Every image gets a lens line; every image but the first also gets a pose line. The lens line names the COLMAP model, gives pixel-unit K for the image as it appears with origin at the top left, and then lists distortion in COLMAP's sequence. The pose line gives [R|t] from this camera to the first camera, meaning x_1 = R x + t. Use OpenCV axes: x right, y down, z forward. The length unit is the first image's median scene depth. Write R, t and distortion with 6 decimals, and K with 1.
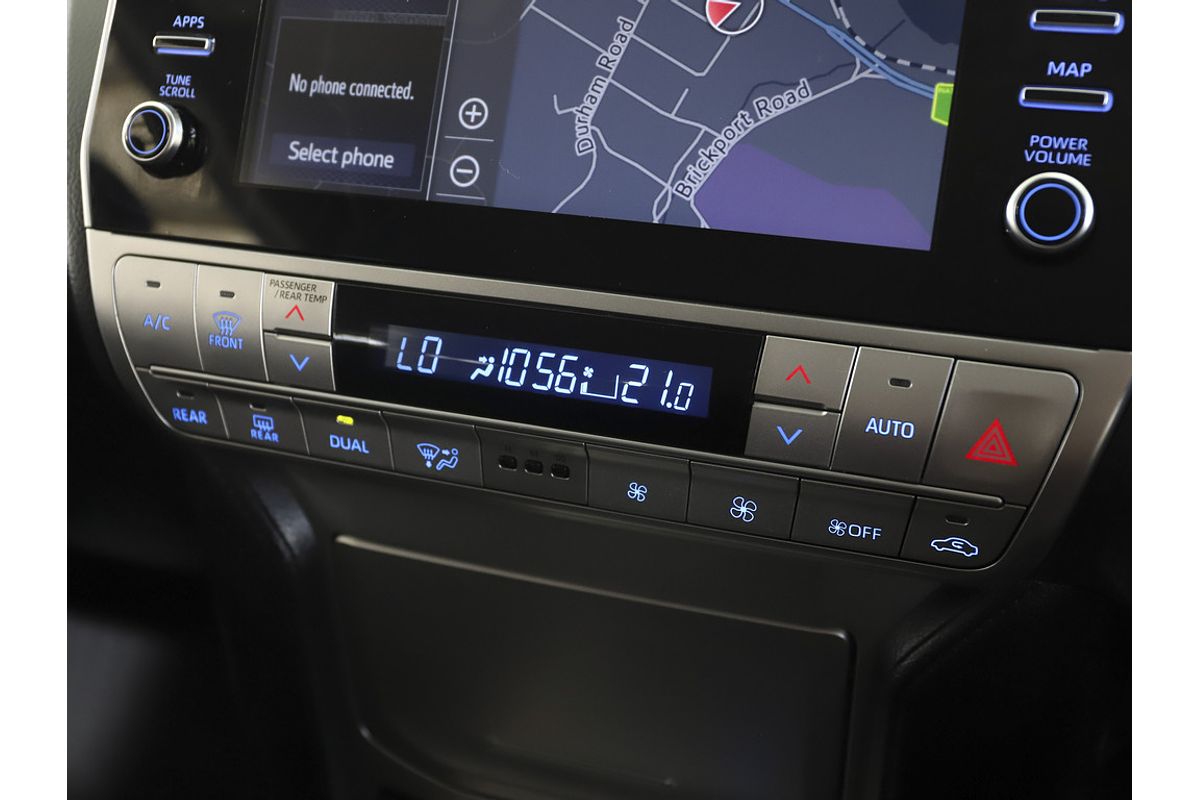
lens RADIAL K [[1299.2, 0, 600.5], [0, 1299.2, 407.5], [0, 0, 1]] dist [-0.026322, 0.000000]
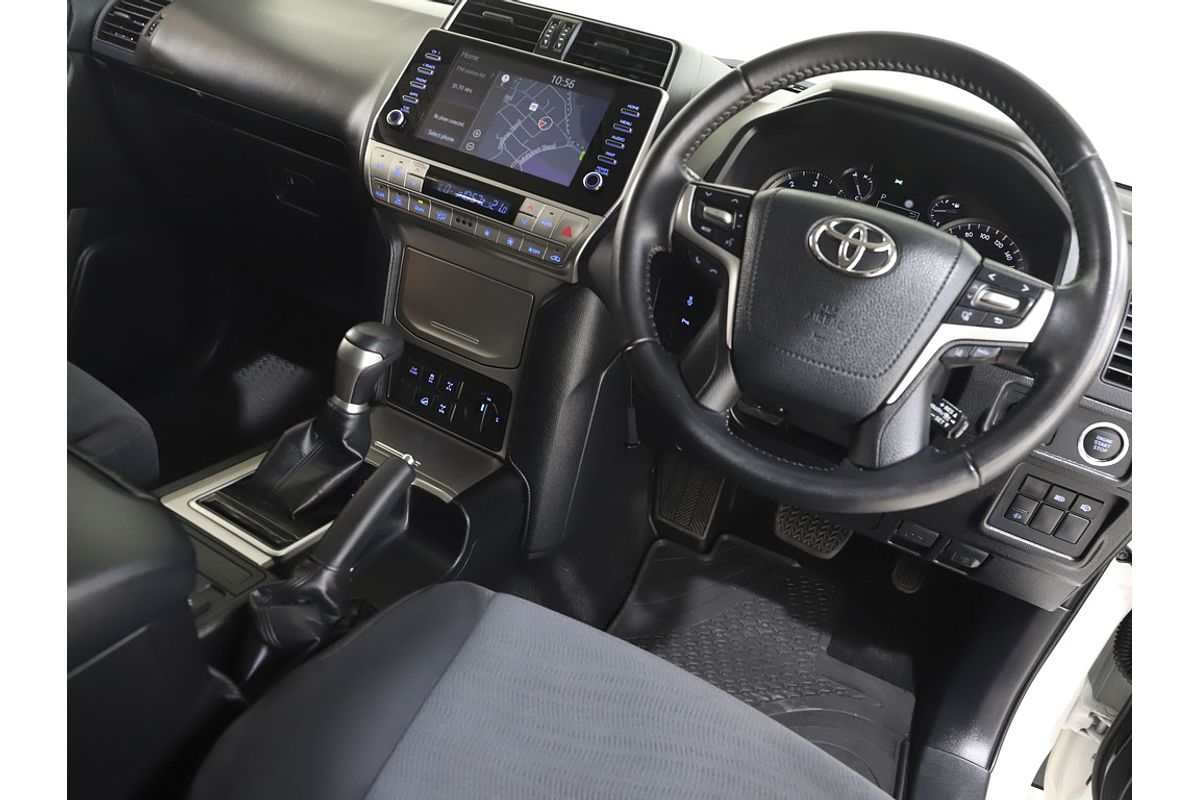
lens RADIAL K [[831.0, 0, 593.7], [0, 831.0, 398.5], [0, 0, 1]] dist [-0.070733, 0.001492]
pose [[0.958388, 0.285462, -0.001862, 0.478720], [-0.284325, 0.953946, -0.095636, 0.681392], [-0.025525, 0.092186, 0.995415, -1.419565]]
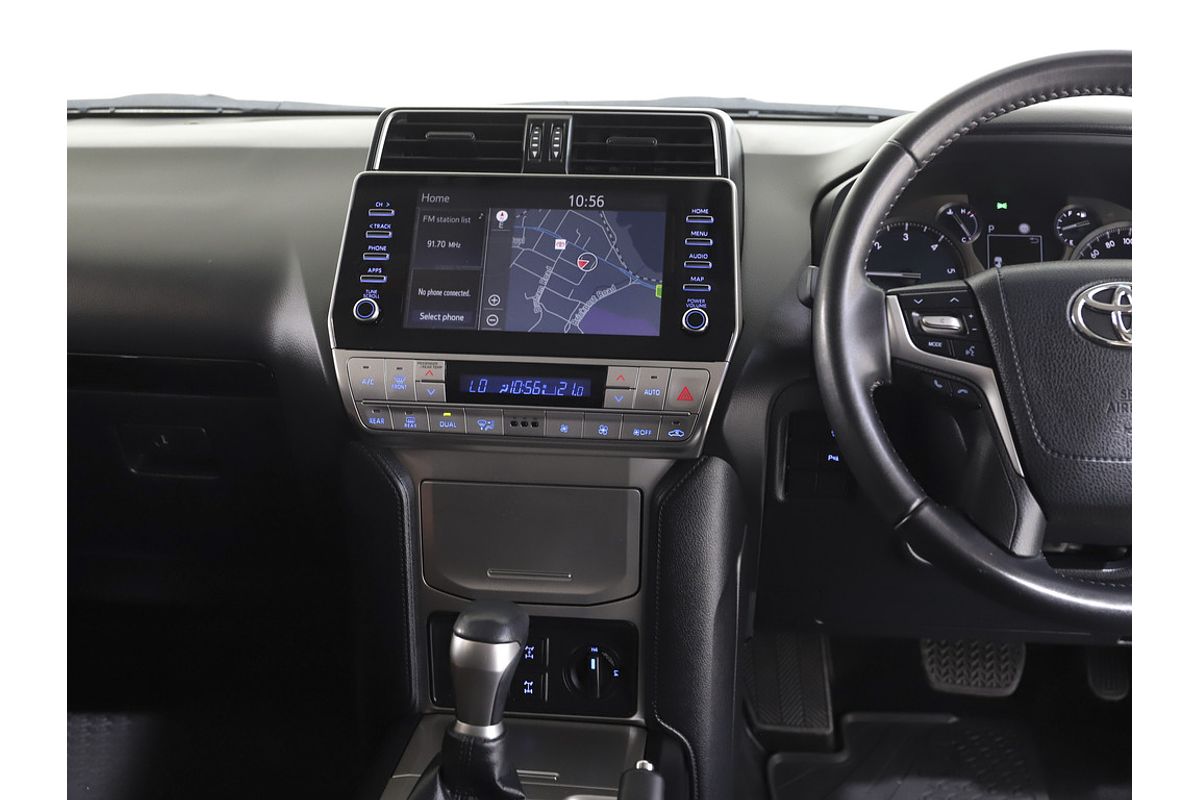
lens RADIAL K [[1264.6, 0, 602.6], [0, 1264.6, 404.8], [0, 0, 1]] dist [-0.008246, 0.000000]
pose [[0.971300, -0.022753, 0.236765, -0.530572], [0.078767, 0.970019, -0.229911, 0.643626], [-0.224436, 0.241962, 0.943972, -1.581281]]
